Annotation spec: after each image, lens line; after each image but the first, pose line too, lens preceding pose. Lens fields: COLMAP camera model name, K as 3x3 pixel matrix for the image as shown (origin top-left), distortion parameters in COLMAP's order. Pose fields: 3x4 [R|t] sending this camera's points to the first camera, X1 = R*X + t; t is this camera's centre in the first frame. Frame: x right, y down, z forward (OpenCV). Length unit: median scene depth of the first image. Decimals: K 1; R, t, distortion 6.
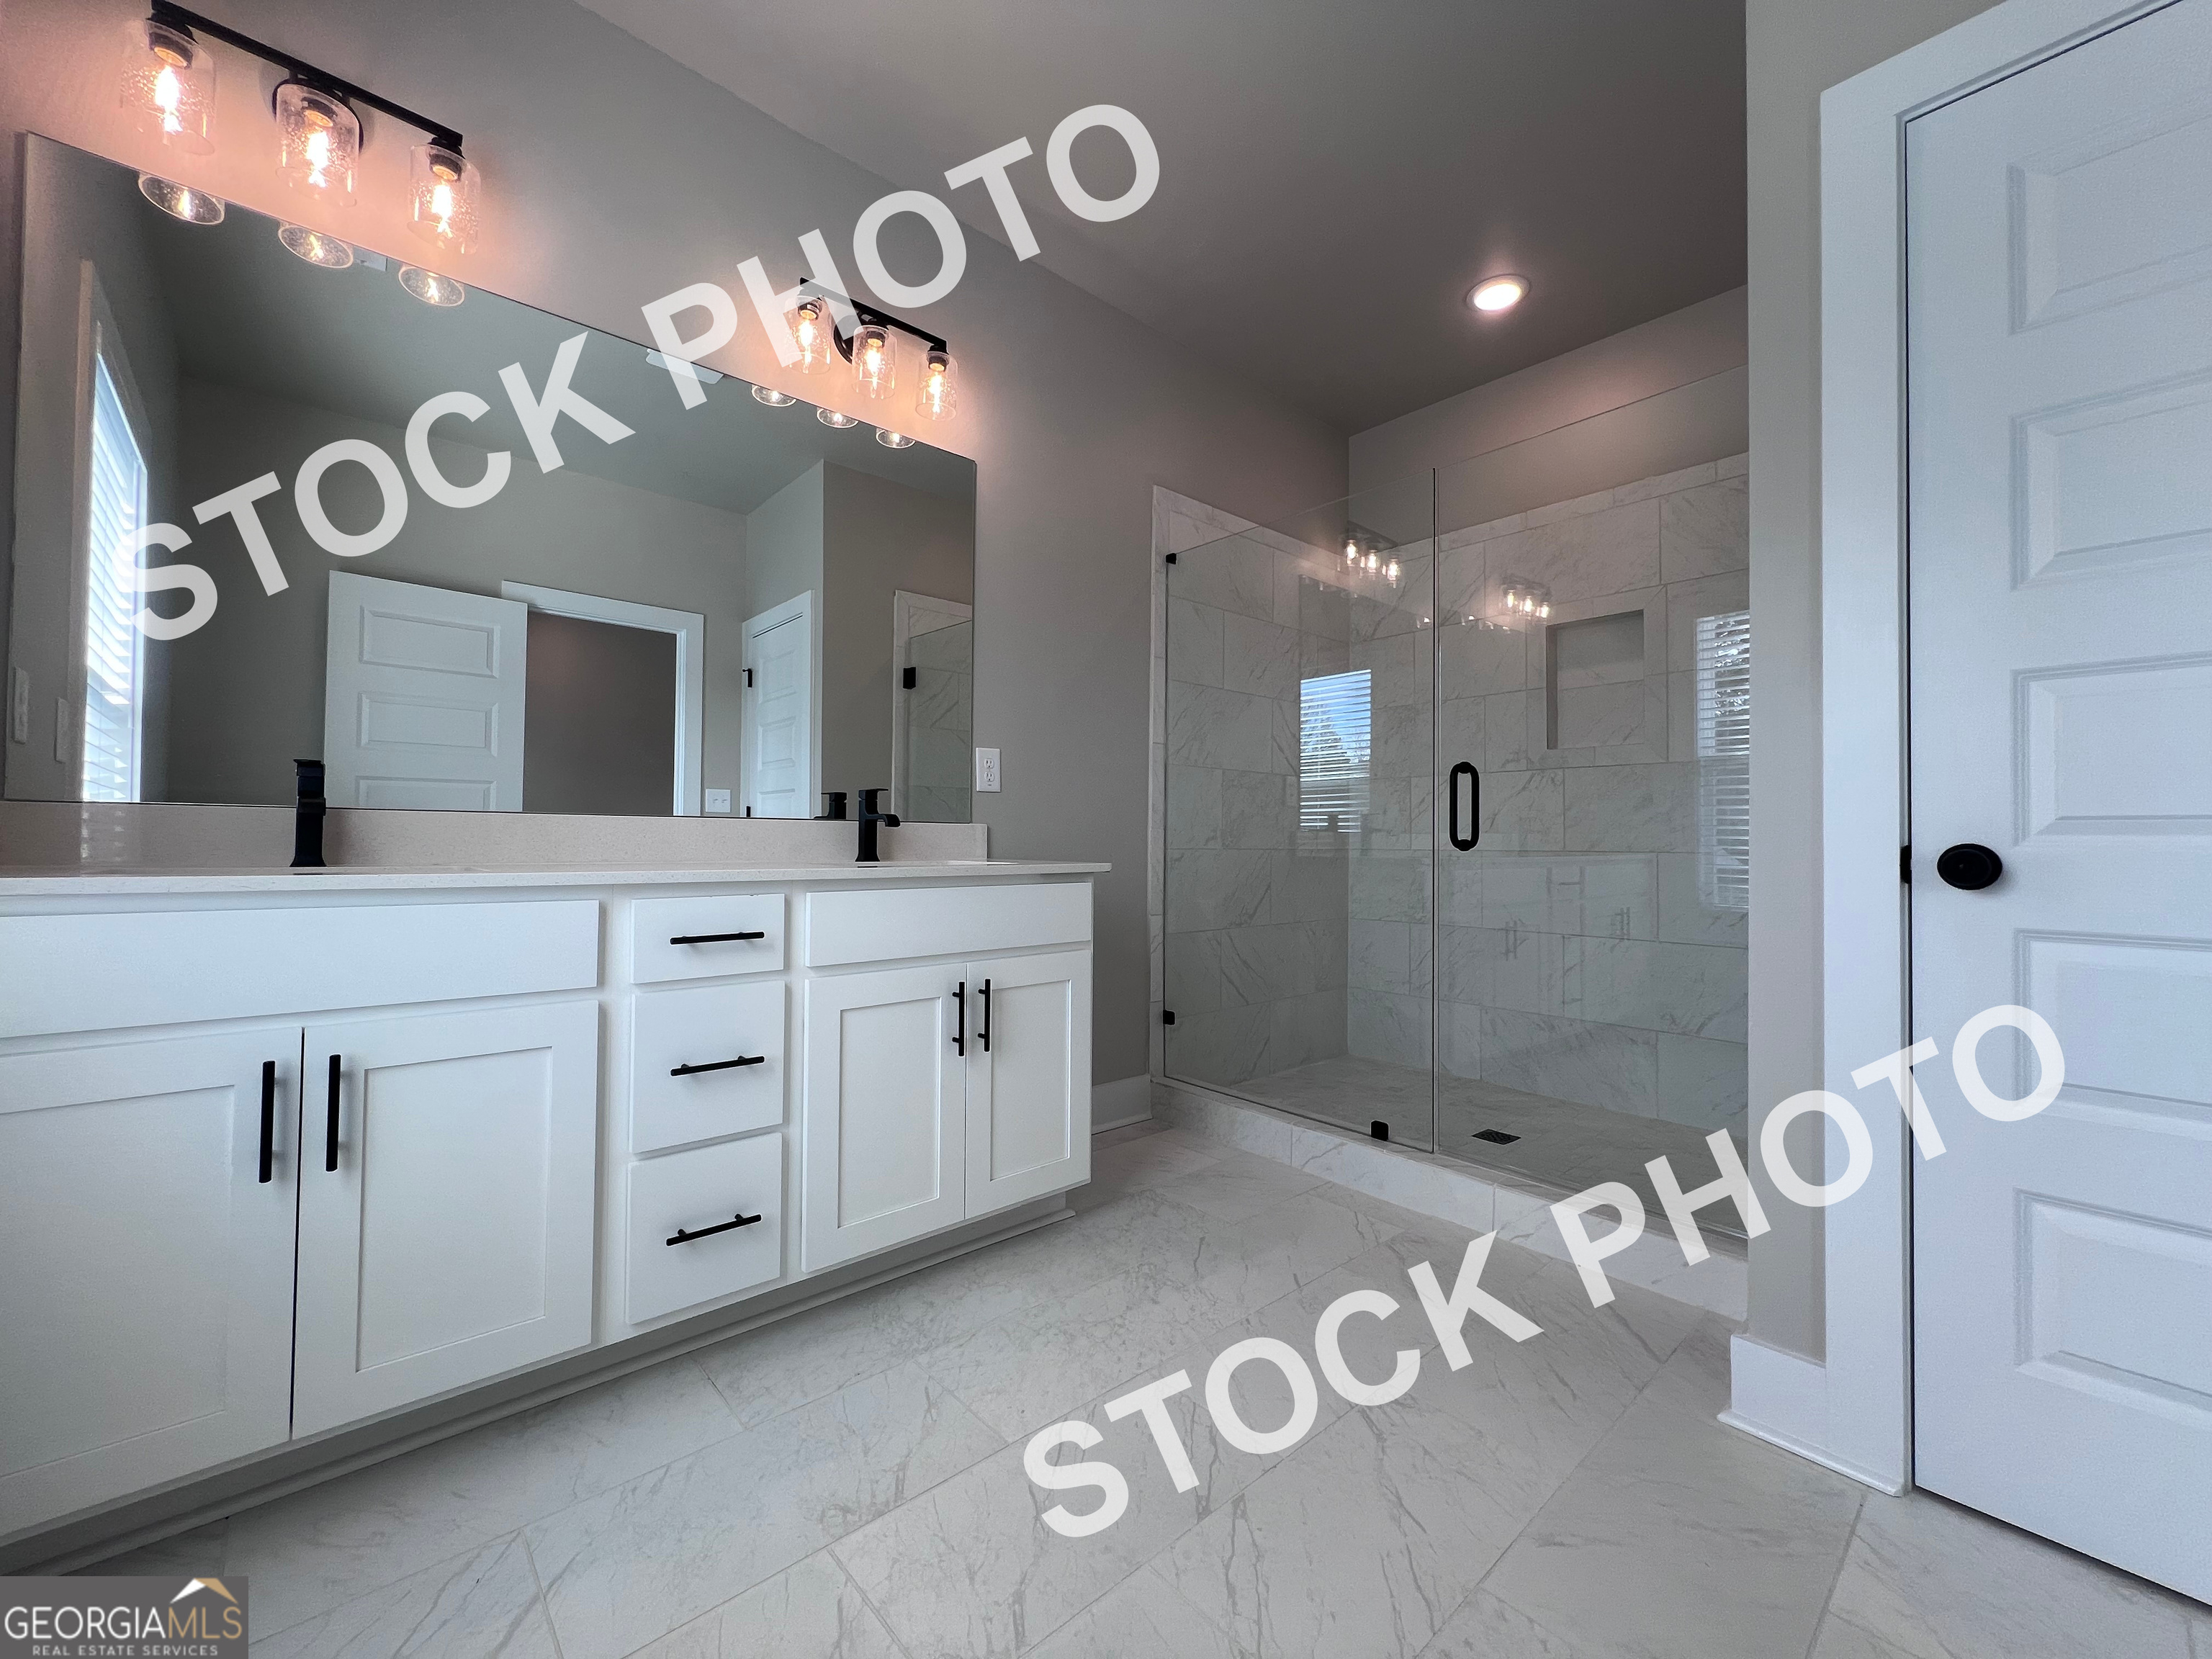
lens RADIAL K [[880.7, 0, 1100.7], [0, 880.7, 829.4], [0, 0, 1]] dist [-0.002282, -0.000003]
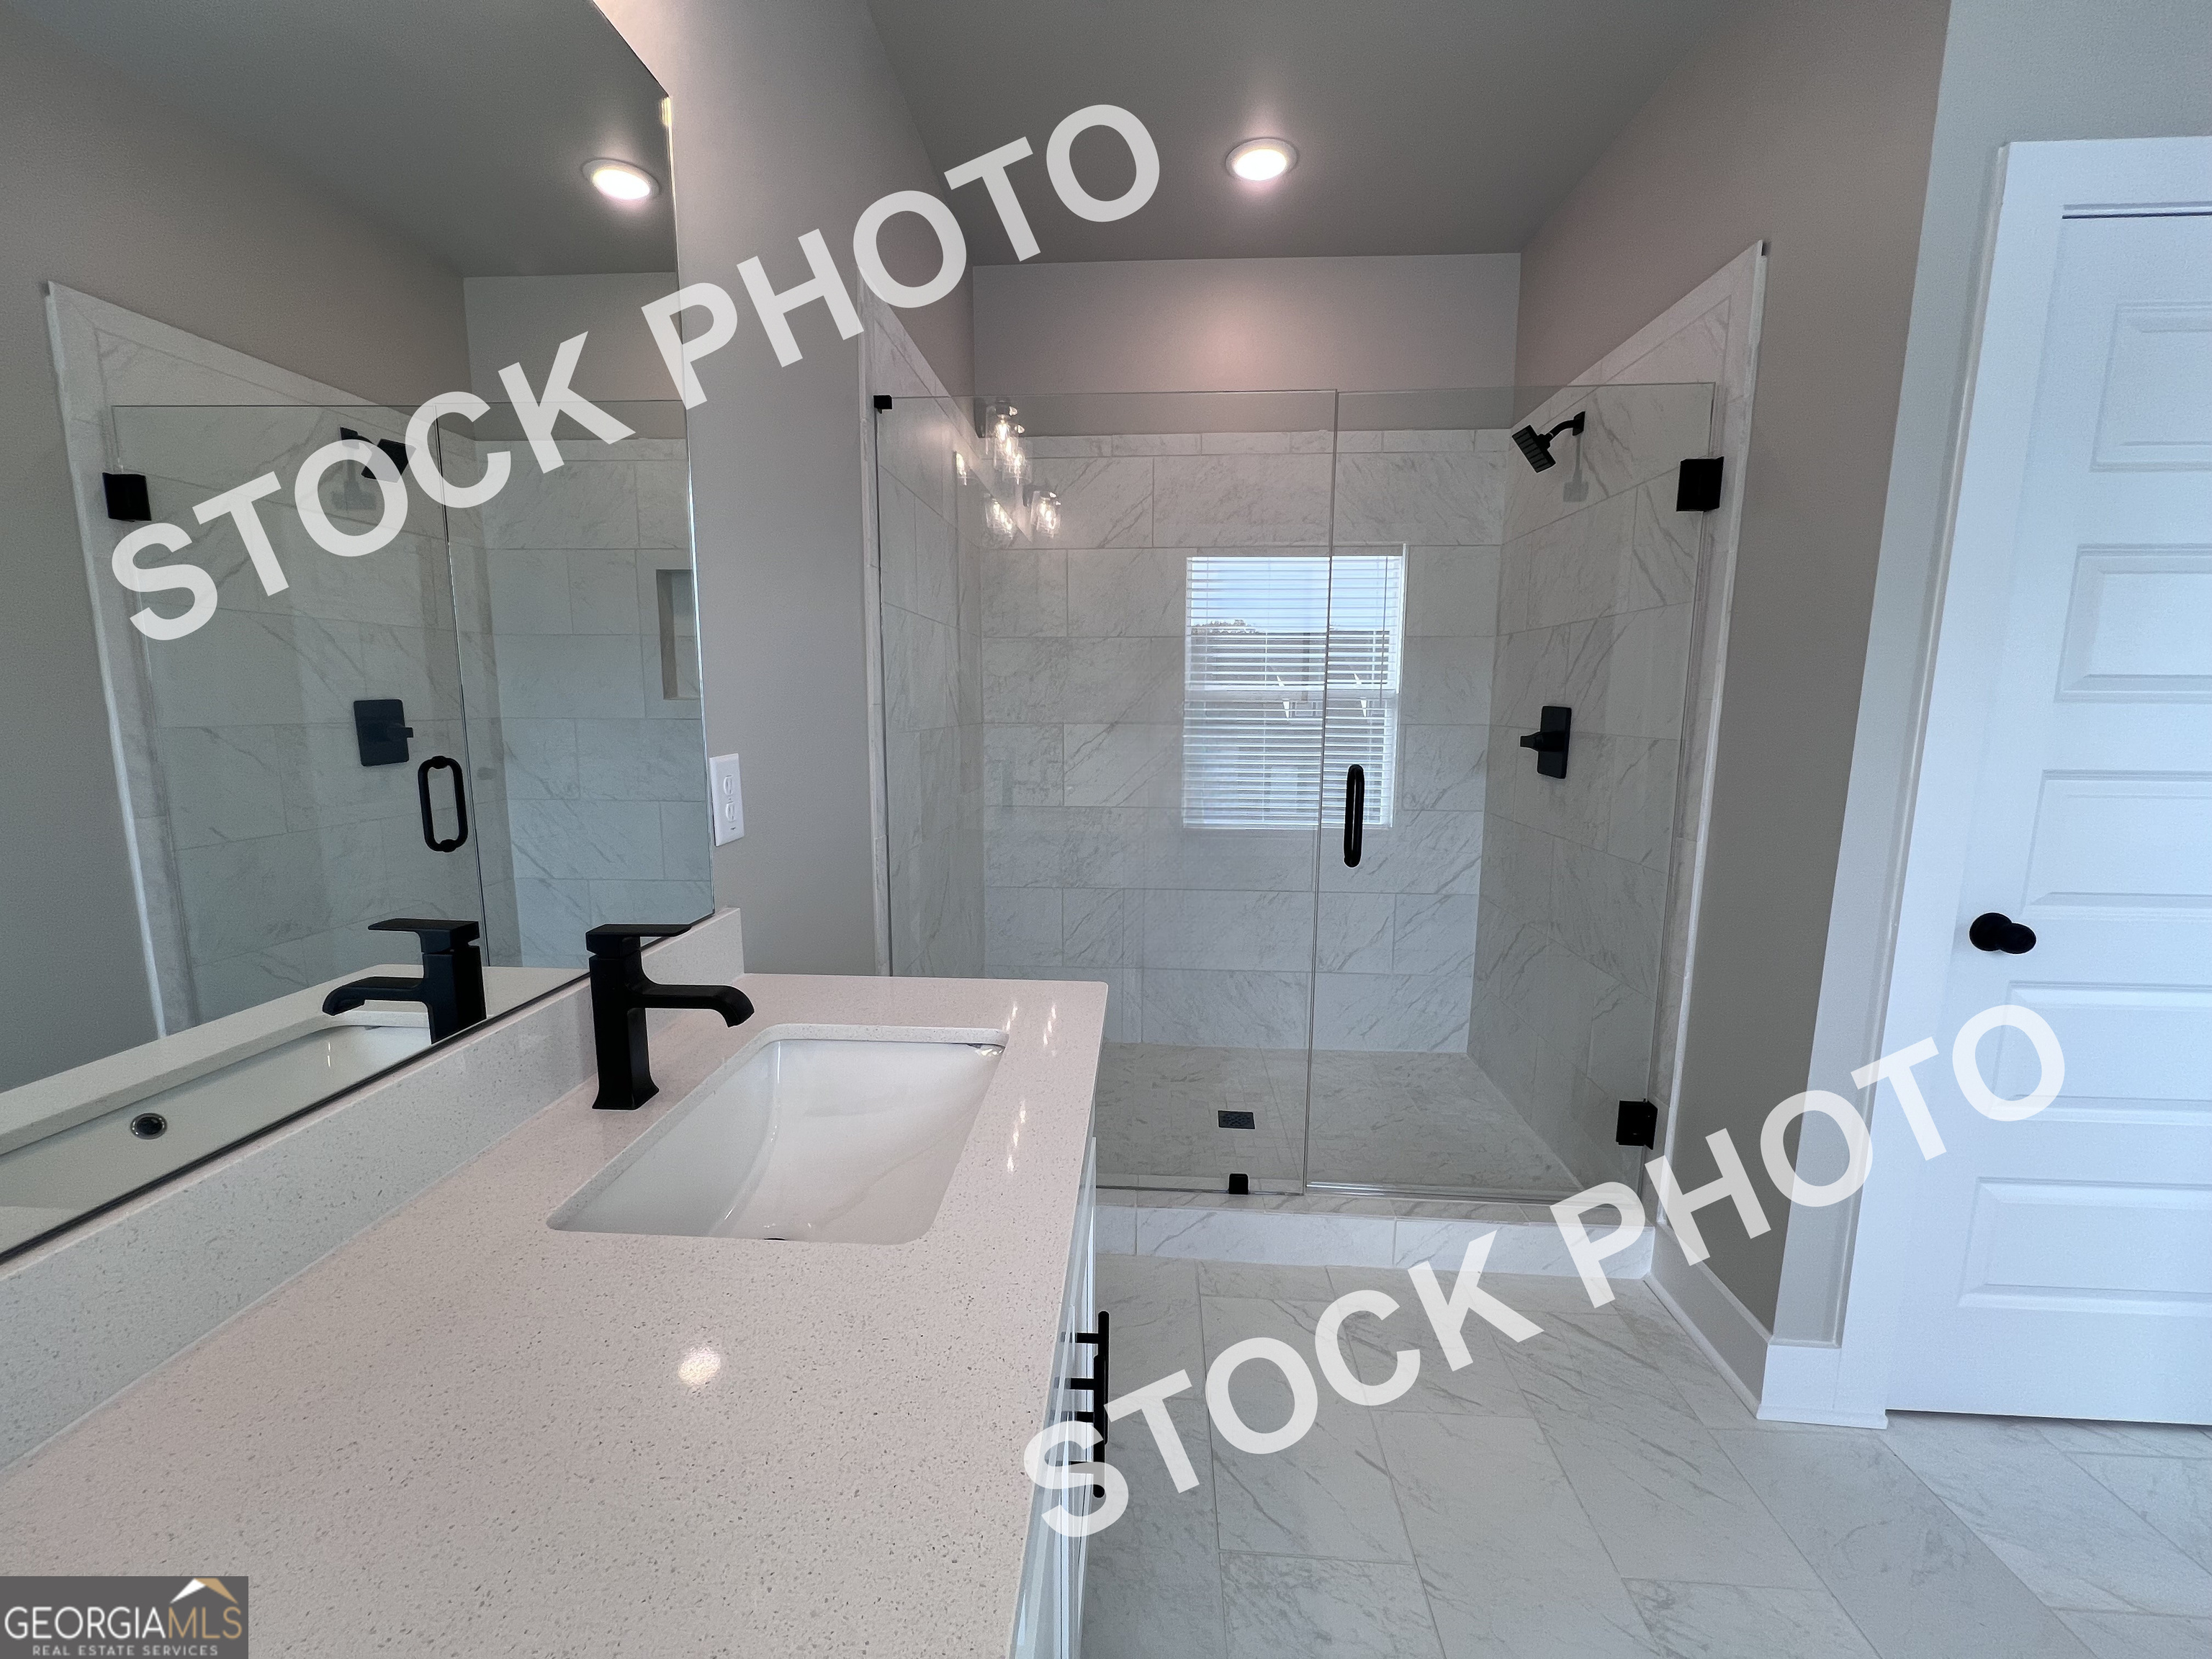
lens RADIAL K [[880.7, 0, 1100.7], [0, 880.7, 829.4], [0, 0, 1]] dist [-0.002282, -0.000003]
pose [[0.708120, -0.106907, 0.697952, -0.350162], [-0.008402, 0.987126, 0.159724, -0.141687], [-0.706042, -0.118968, 0.698105, 0.536469]]
